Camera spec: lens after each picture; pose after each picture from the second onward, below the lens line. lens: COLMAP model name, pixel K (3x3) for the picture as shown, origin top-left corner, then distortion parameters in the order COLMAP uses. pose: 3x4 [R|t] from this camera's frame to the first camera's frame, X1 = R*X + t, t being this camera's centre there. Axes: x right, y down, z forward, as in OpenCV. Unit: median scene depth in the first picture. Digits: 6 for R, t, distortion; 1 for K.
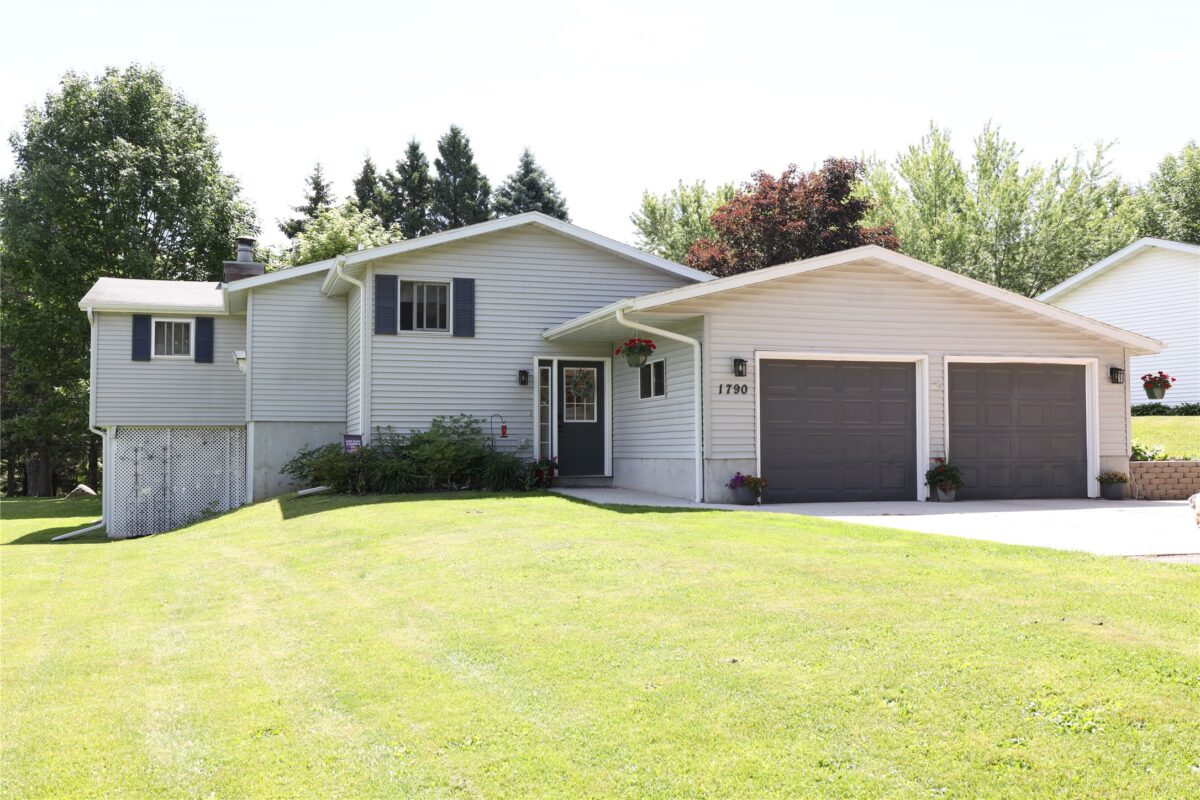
lens RADIAL K [[1140.3, 0, 600.0], [0, 1140.3, 400.0], [0, 0, 1]] dist [0.039837, -0.006872]
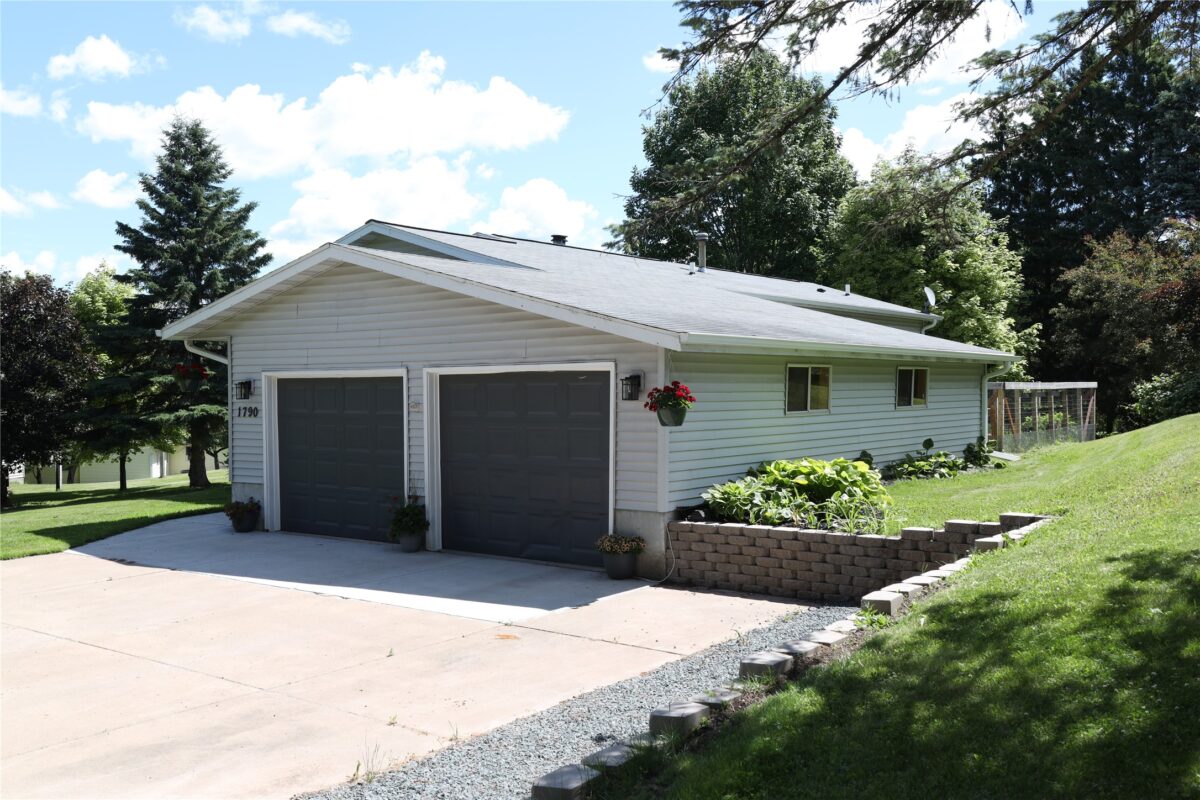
lens RADIAL K [[1140.3, 0, 600.0], [0, 1140.3, 400.0], [0, 0, 1]] dist [0.039837, -0.006872]
pose [[0.571961, 0.009131, -0.820230, 0.716330], [0.045201, 0.998068, 0.042630, -0.031352], [0.819034, -0.061458, 0.570444, 0.452612]]
